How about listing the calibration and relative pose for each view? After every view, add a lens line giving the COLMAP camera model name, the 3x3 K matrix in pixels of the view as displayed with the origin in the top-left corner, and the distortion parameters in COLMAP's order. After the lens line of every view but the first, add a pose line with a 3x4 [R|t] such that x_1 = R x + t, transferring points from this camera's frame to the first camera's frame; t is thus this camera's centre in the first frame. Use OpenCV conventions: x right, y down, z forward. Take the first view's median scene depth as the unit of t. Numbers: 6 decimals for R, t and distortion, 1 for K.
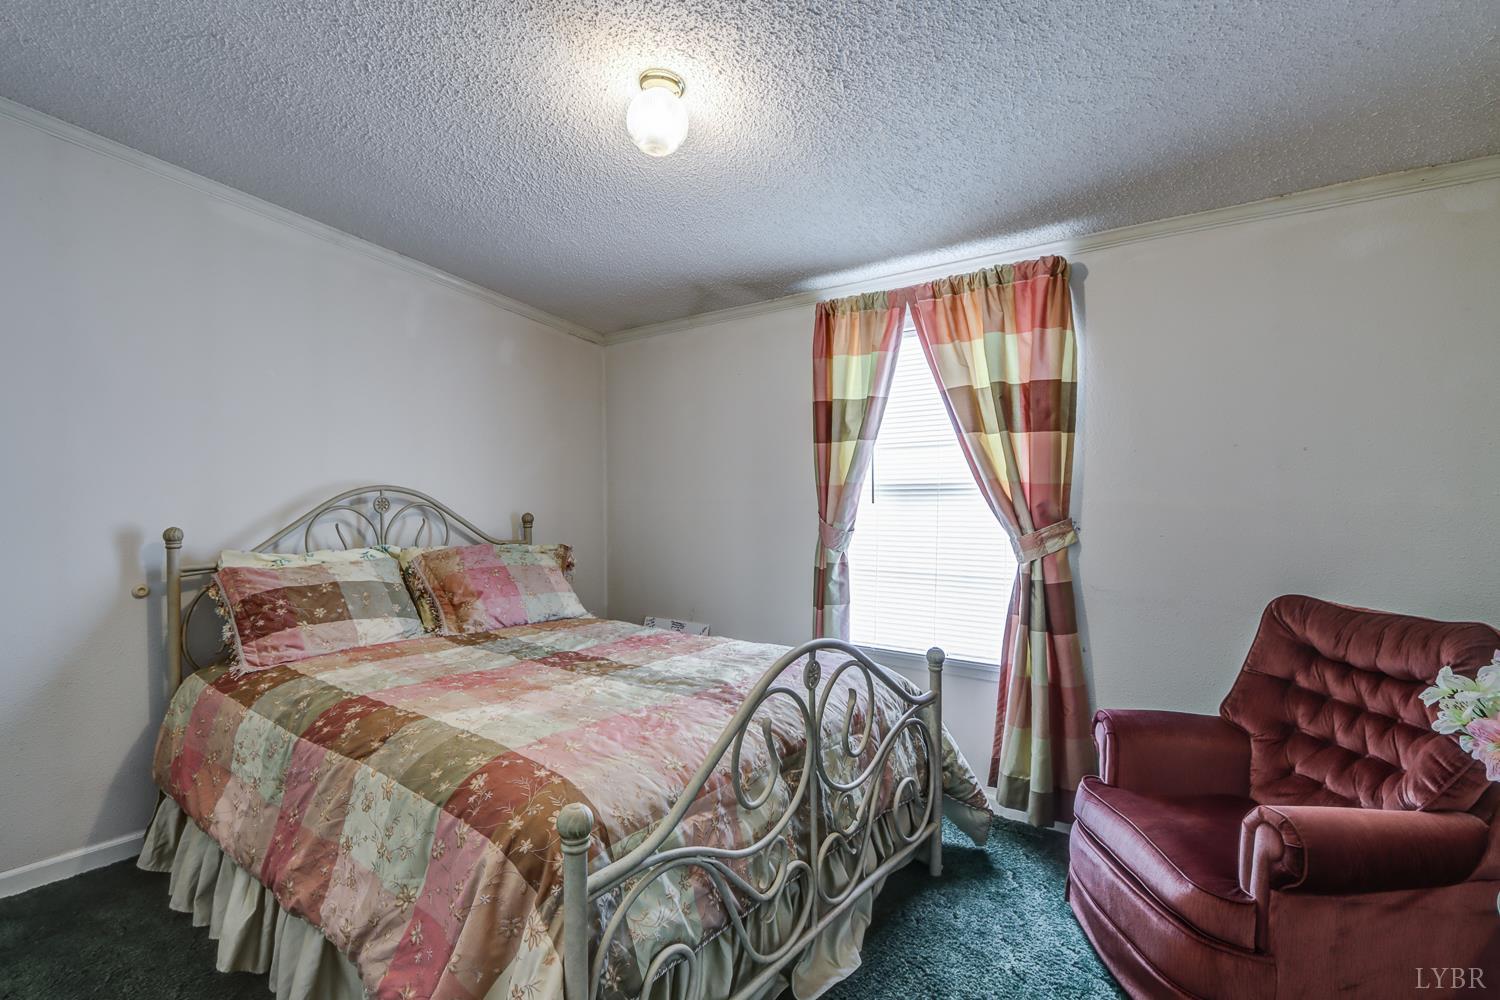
lens RADIAL K [[707.3, 0, 743.3], [0, 707.3, 491.4], [0, 0, 1]] dist [-0.019286, 0.000555]
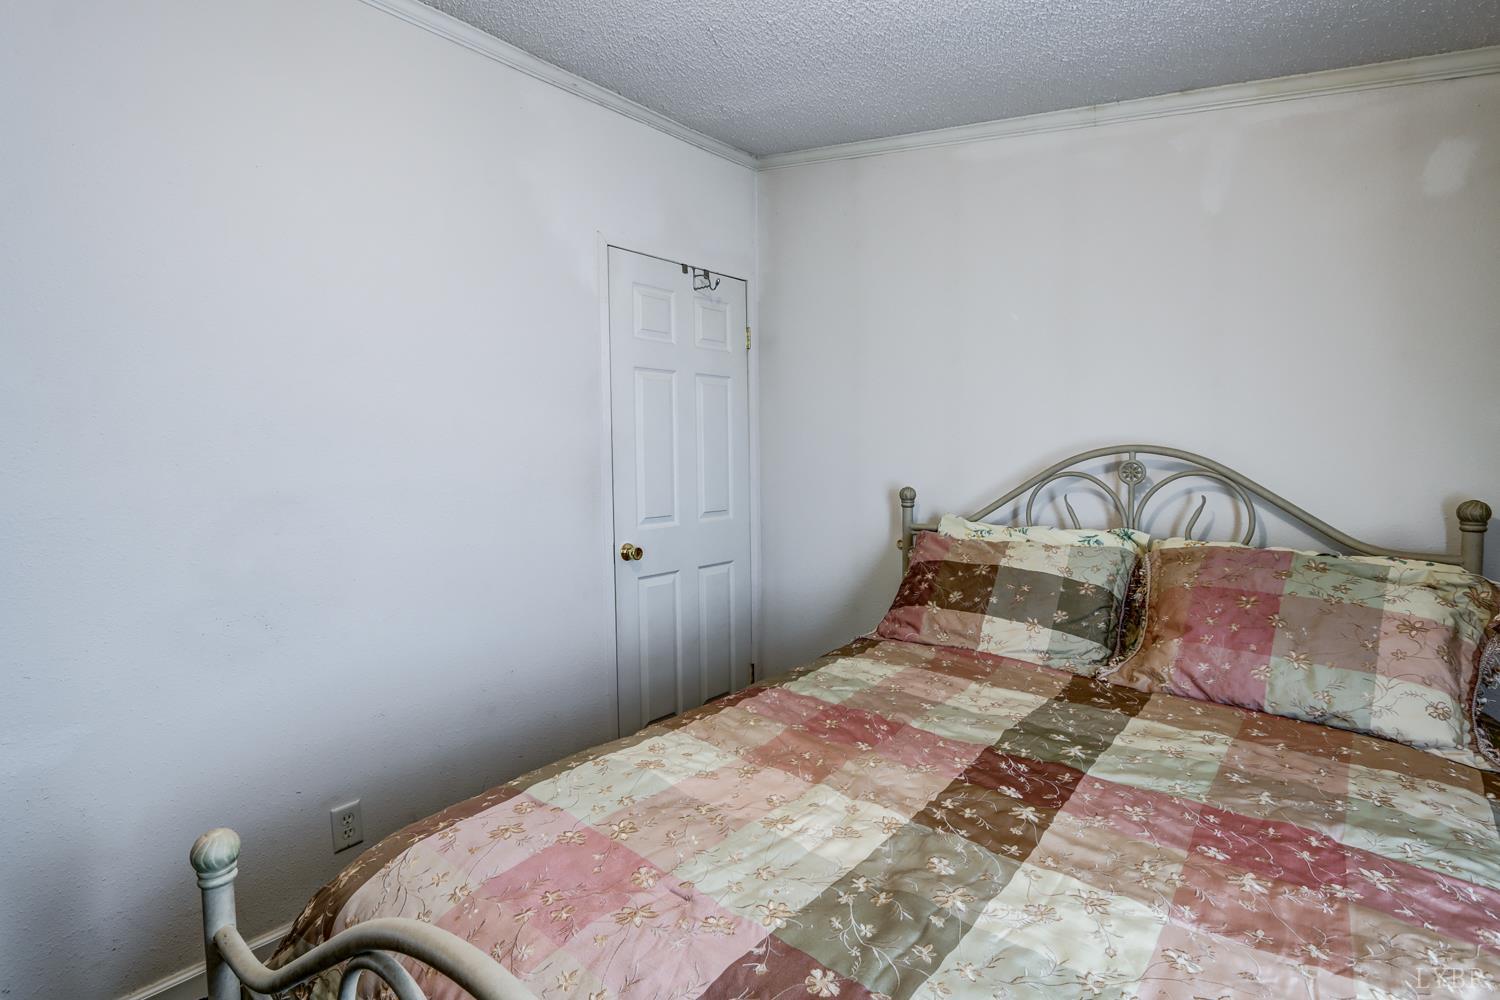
lens RADIAL K [[707.3, 0, 743.3], [0, 707.3, 491.4], [0, 0, 1]] dist [-0.019286, 0.000555]
pose [[-0.028048, 0.046609, -0.998519, 0.234986], [-0.006250, 0.998885, 0.046801, 0.009235], [0.999587, 0.007553, -0.027725, 0.755118]]
